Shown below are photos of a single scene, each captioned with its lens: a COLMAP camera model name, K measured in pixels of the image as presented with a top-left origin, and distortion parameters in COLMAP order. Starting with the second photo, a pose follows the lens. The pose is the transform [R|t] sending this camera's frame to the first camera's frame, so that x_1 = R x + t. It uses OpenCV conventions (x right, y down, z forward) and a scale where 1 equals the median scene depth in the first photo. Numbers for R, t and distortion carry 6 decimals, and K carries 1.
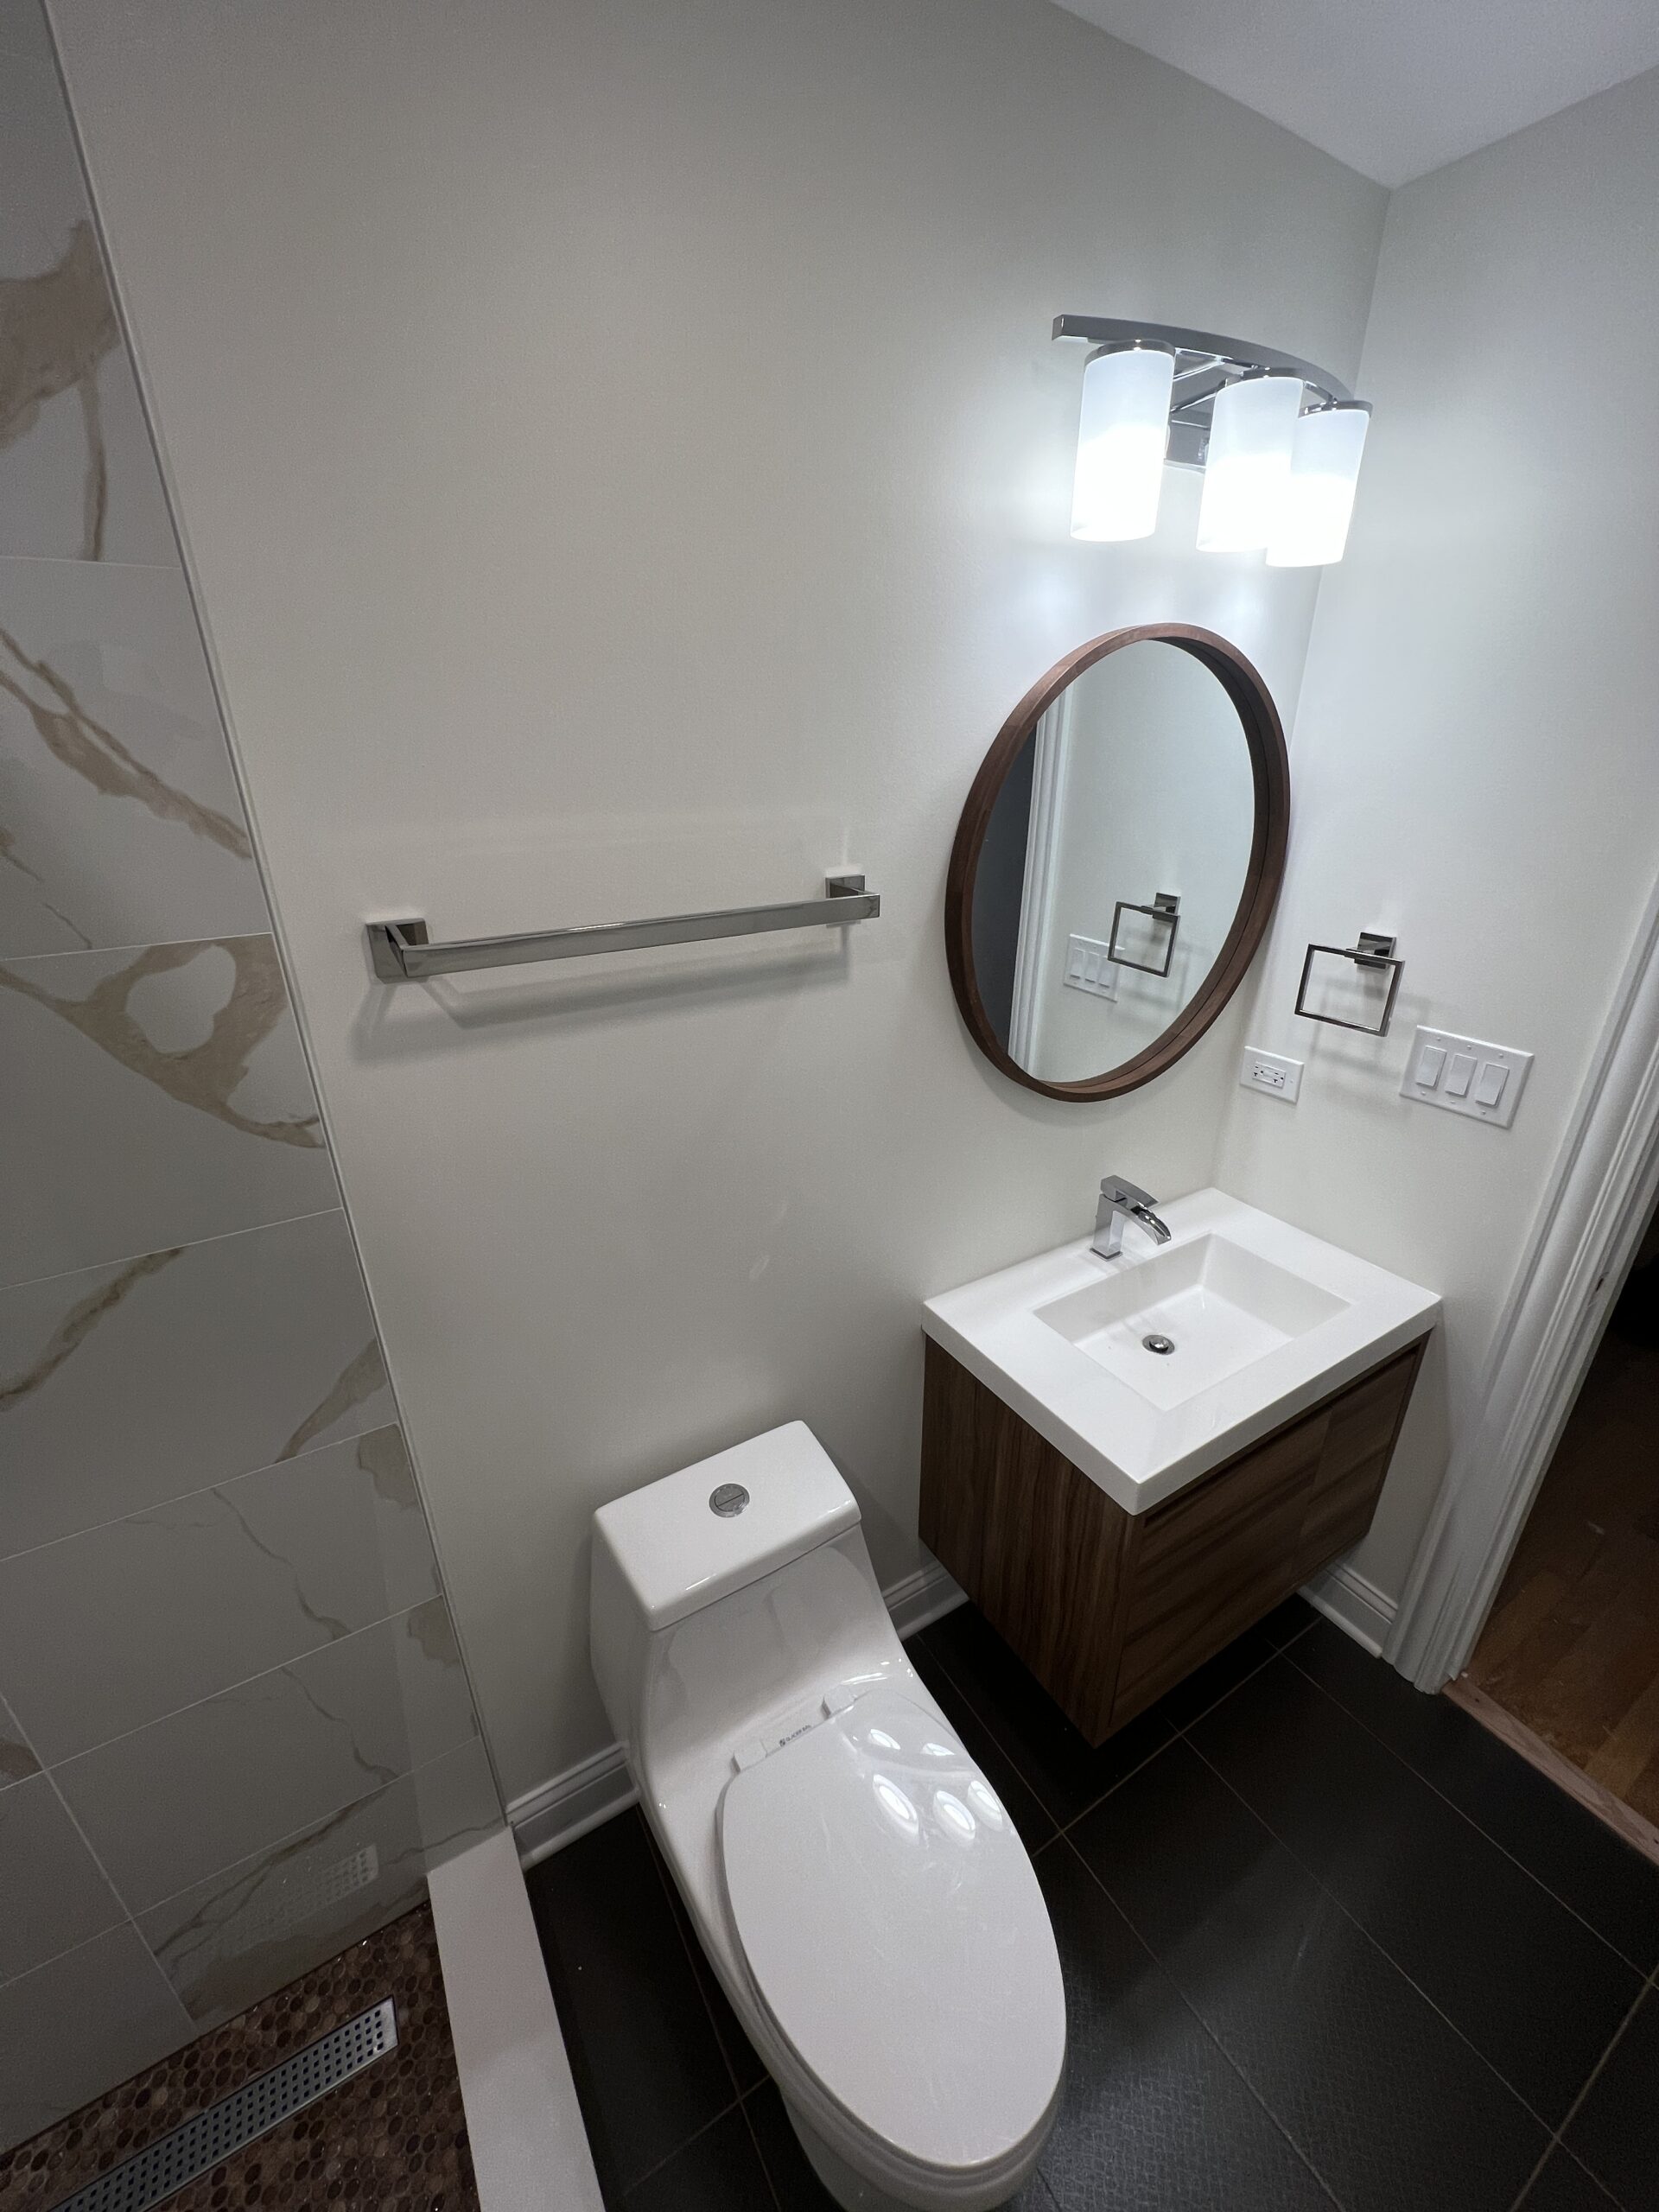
lens RADIAL K [[879.4, 0, 835.9], [0, 879.4, 1099.2], [0, 0, 1]] dist [-0.001723, 0.000048]
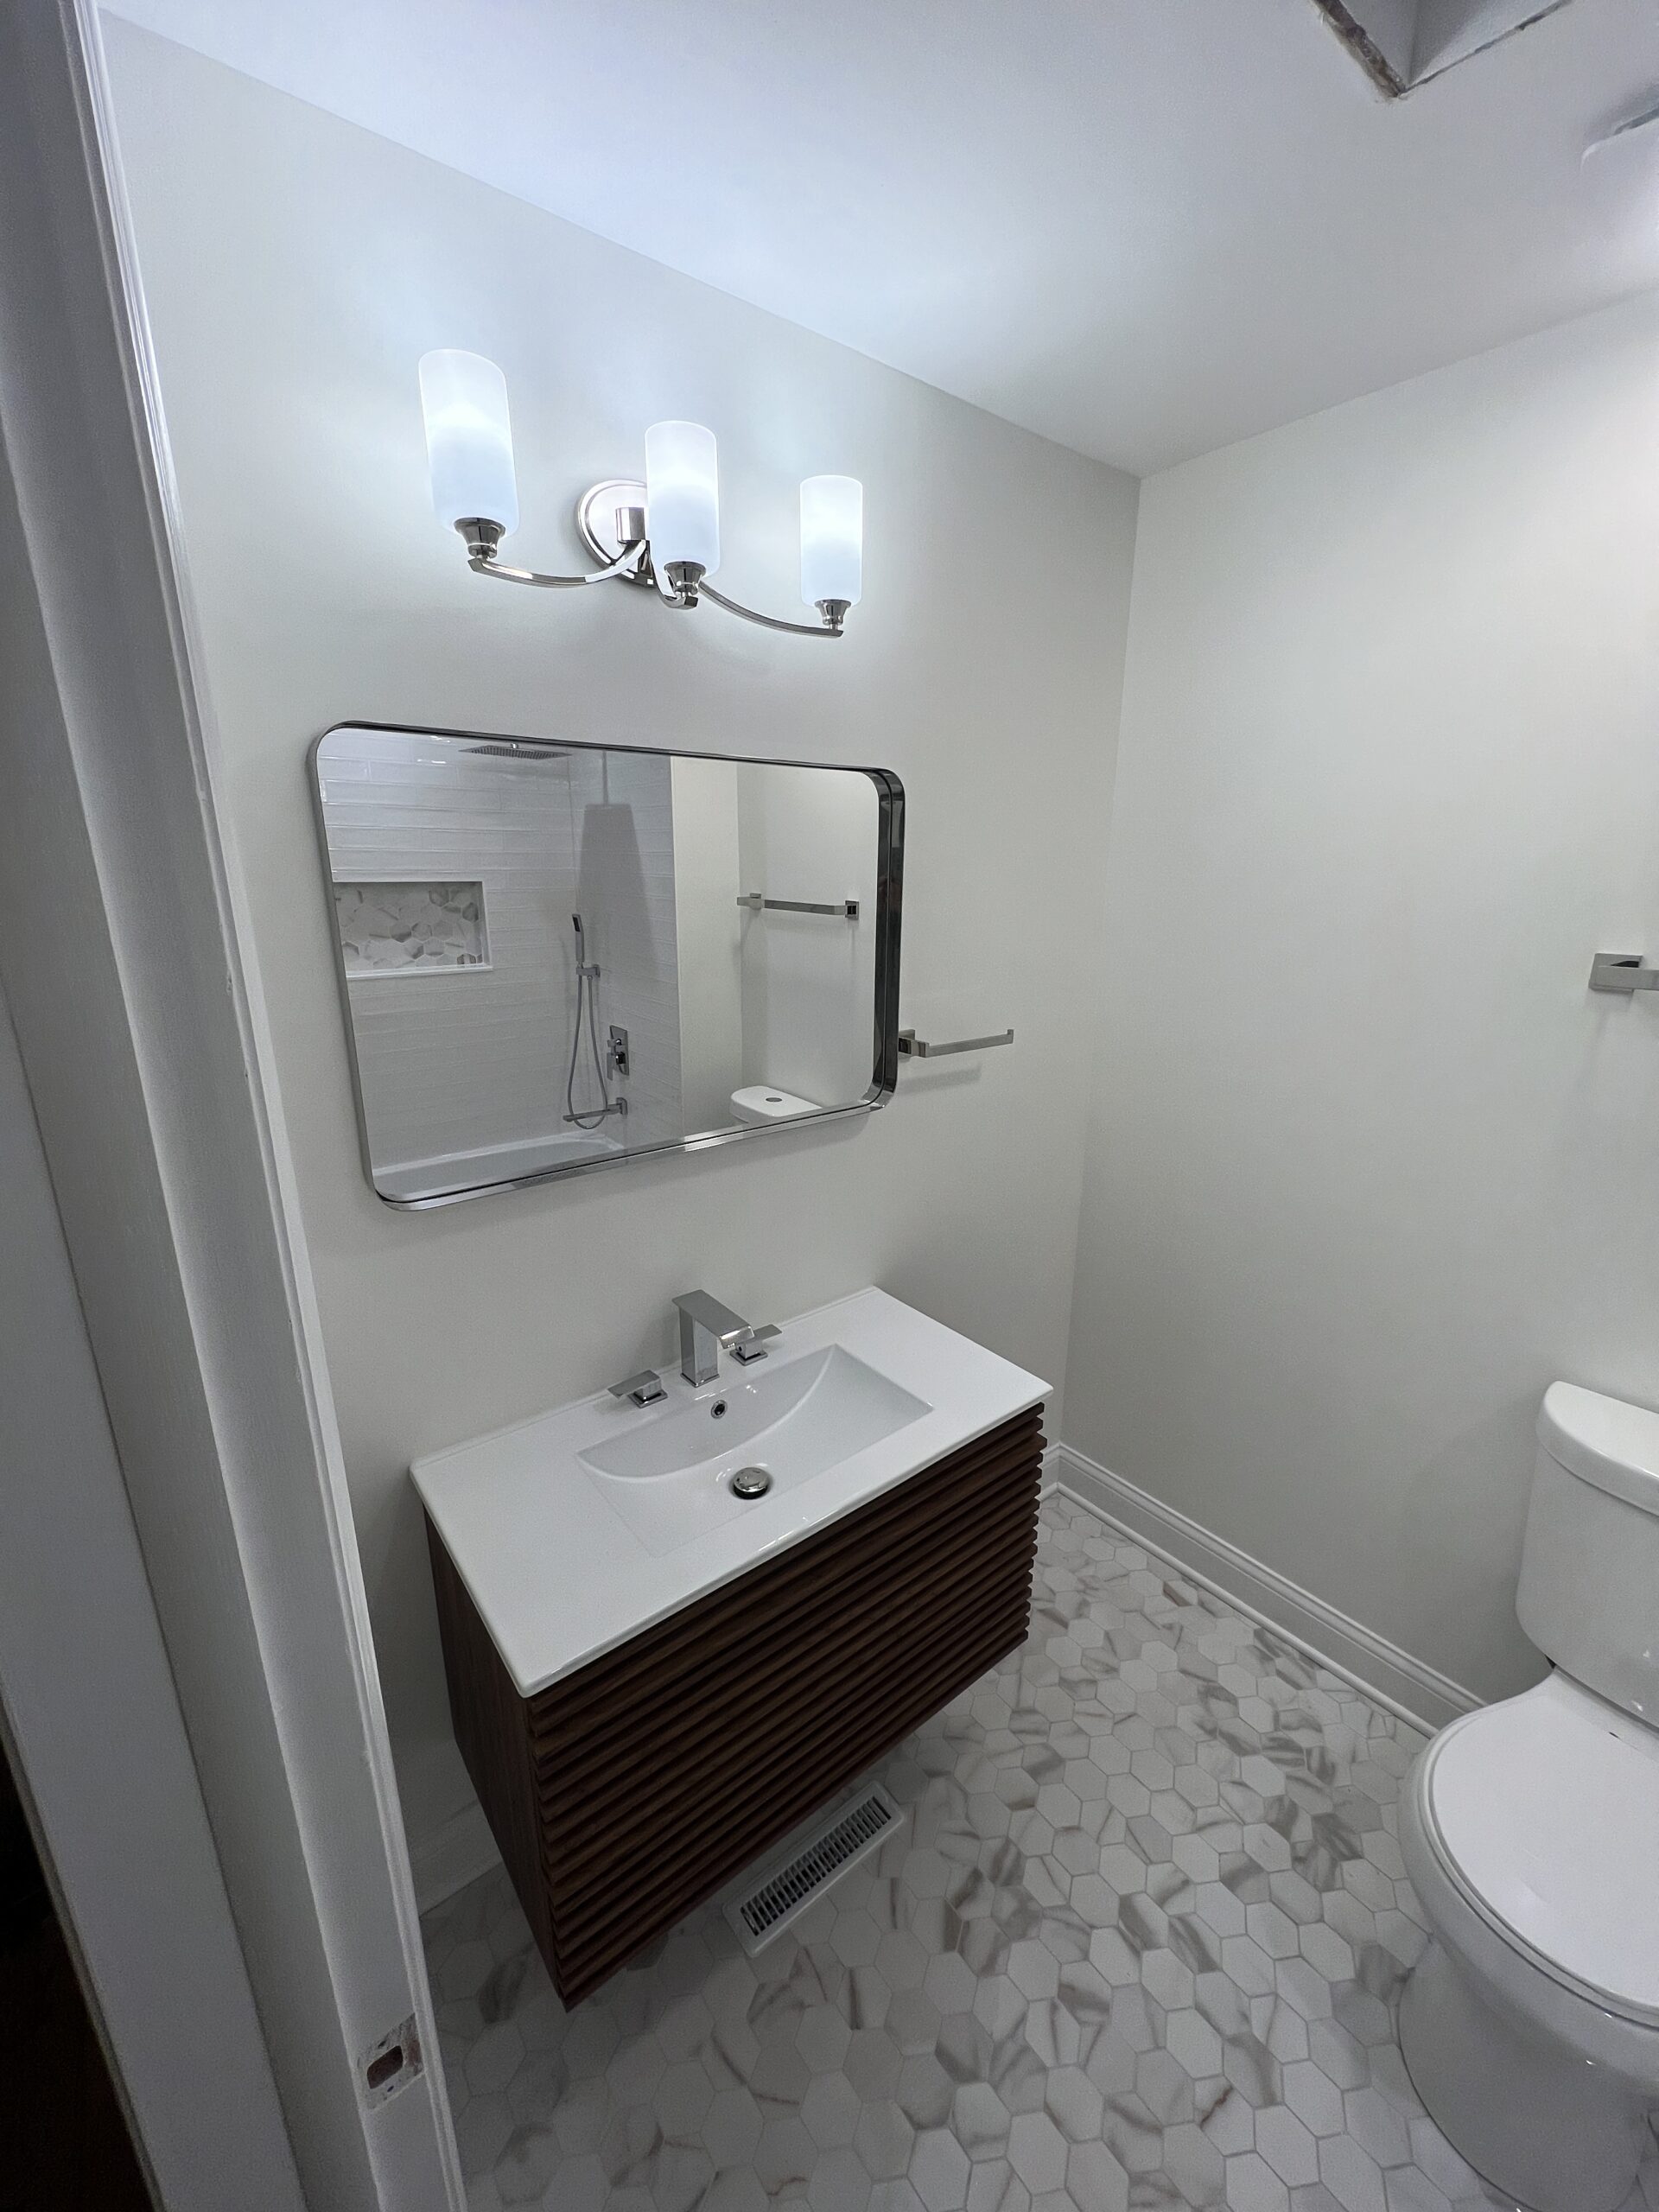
lens RADIAL K [[879.4, 0, 835.7], [0, 879.4, 1101.3], [0, 0, 1]] dist [-0.001723, 0.000048]
pose [[0.122268, 0.272136, -0.954459, 2.461074], [-0.395654, 0.895322, 0.204590, -0.236778], [0.910225, 0.352620, 0.217140, 0.631964]]
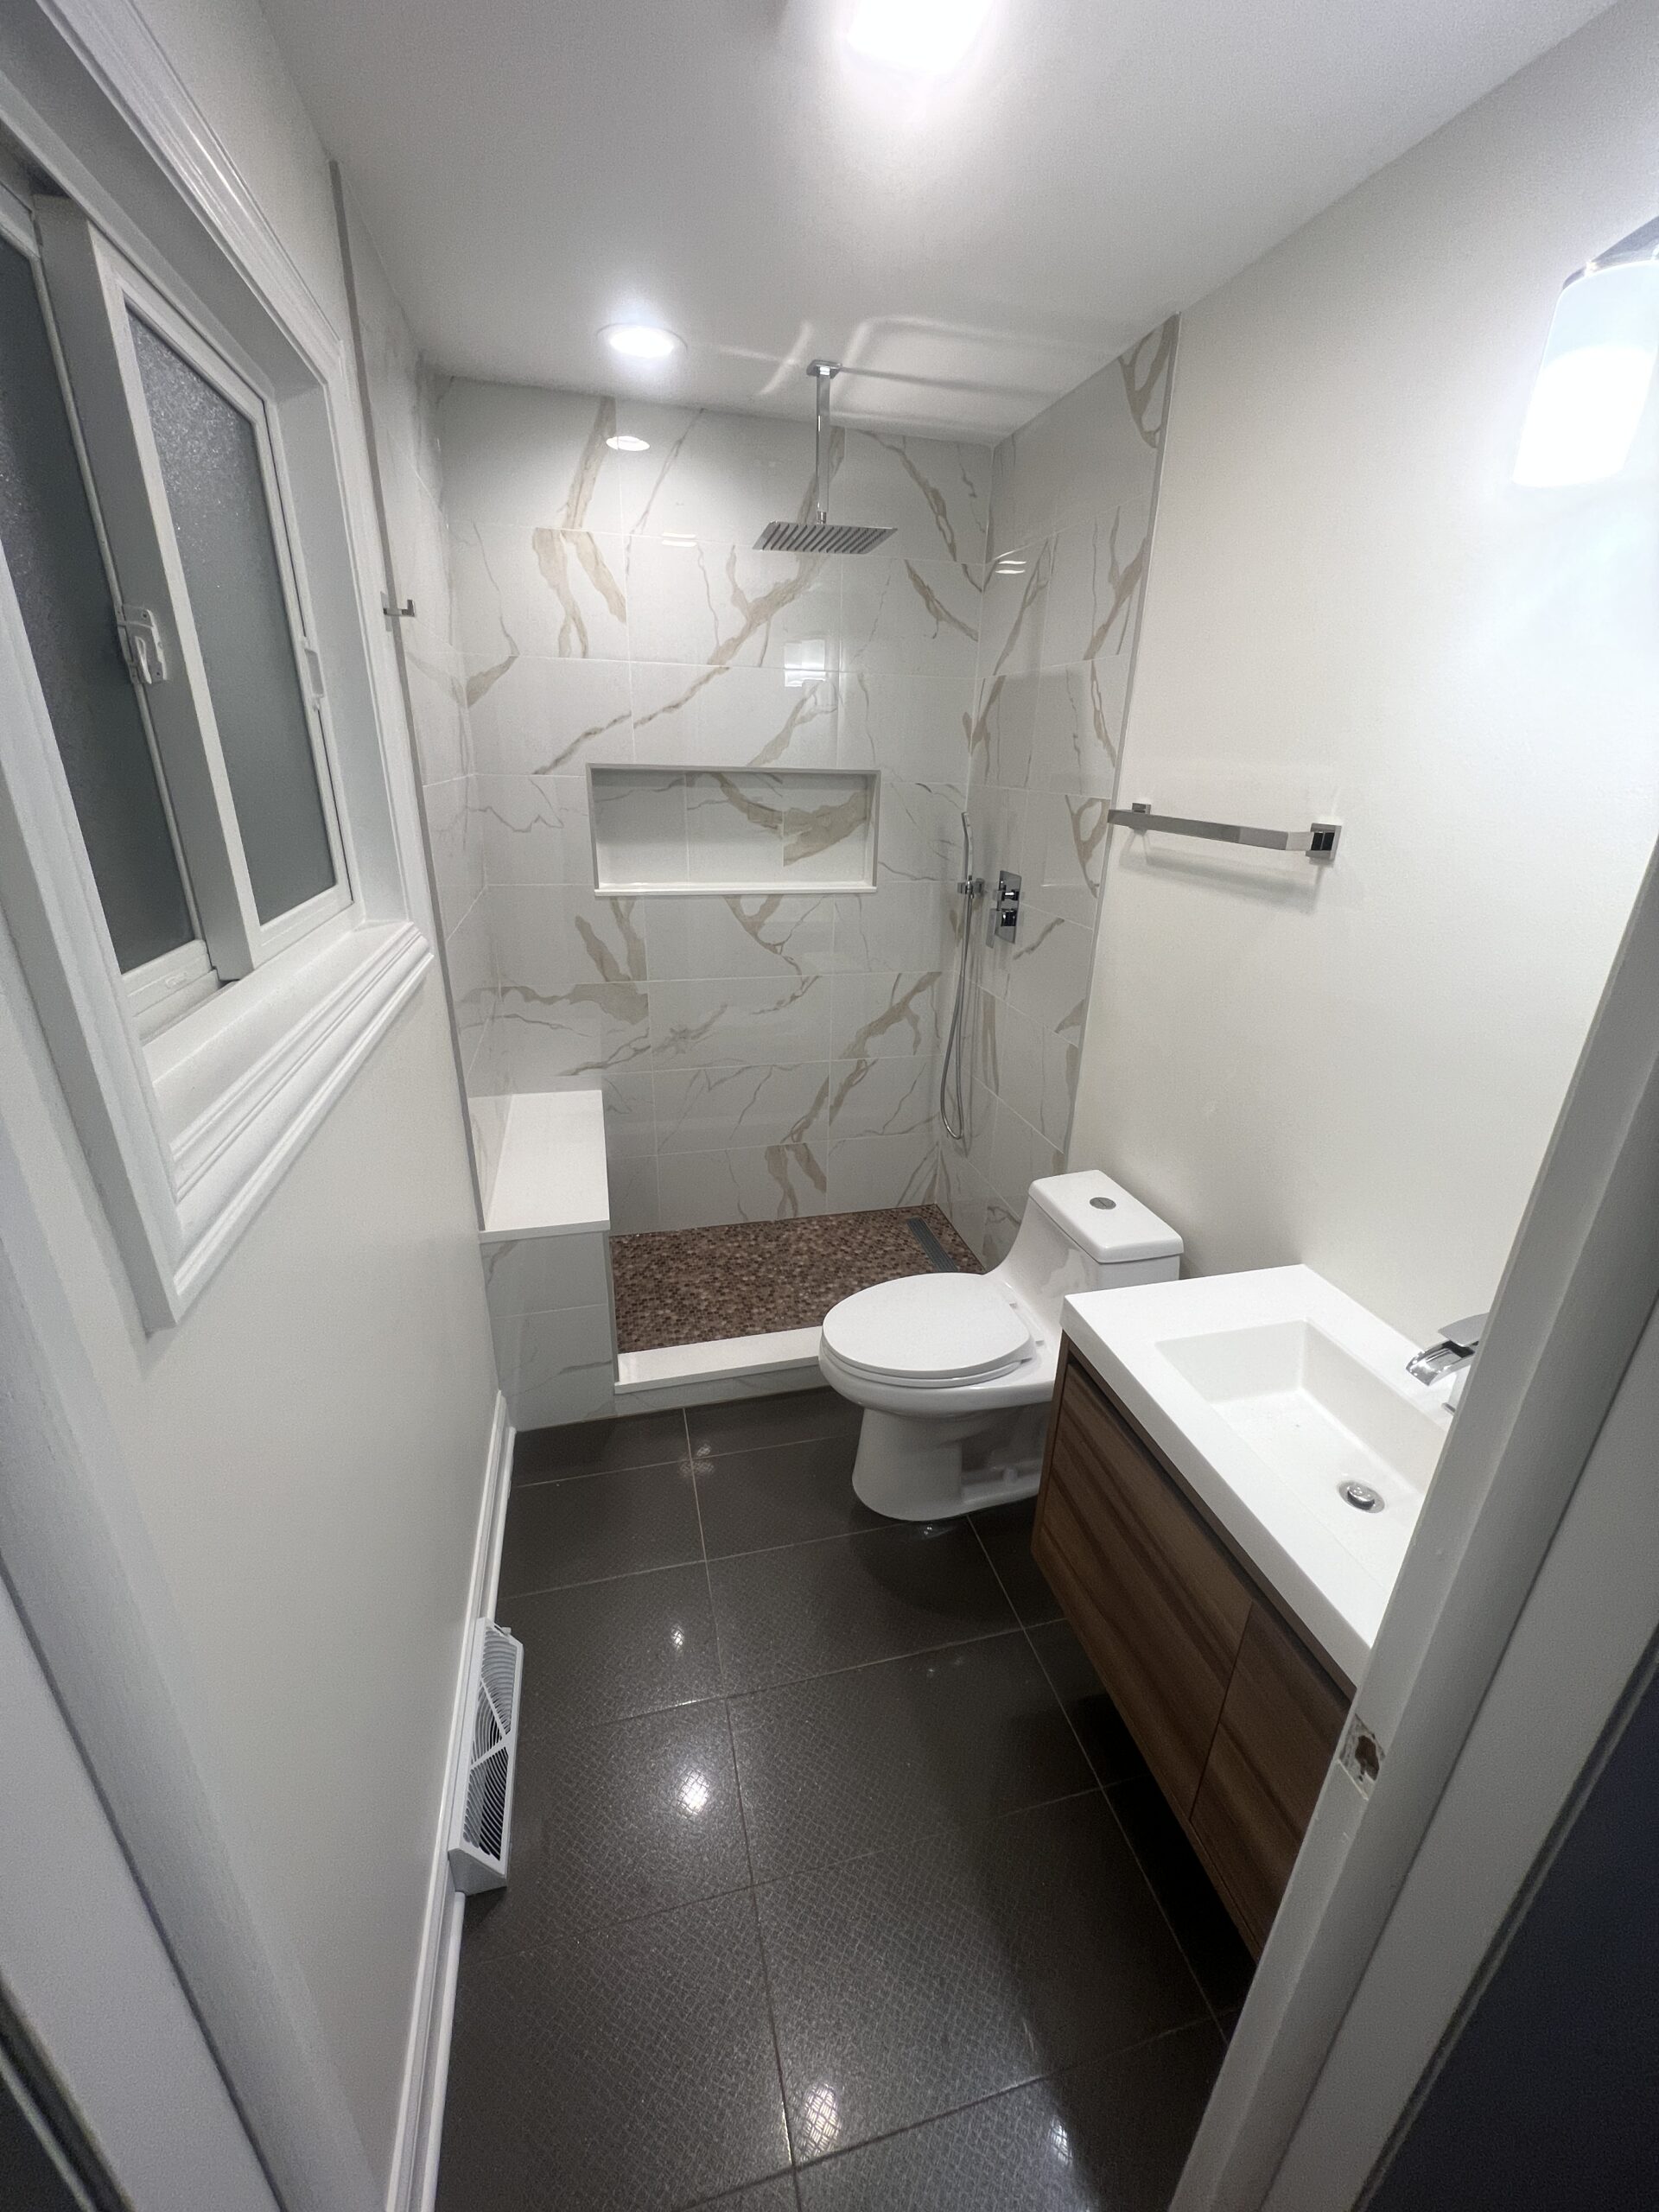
lens RADIAL K [[879.4, 0, 834.8], [0, 879.4, 1100.4], [0, 0, 1]] dist [-0.001723, 0.000048]
pose [[-0.288839, 0.351336, -0.890581, 1.470350], [-0.397609, 0.802189, 0.445421, -0.217152], [0.870907, 0.482758, -0.092009, 0.697056]]
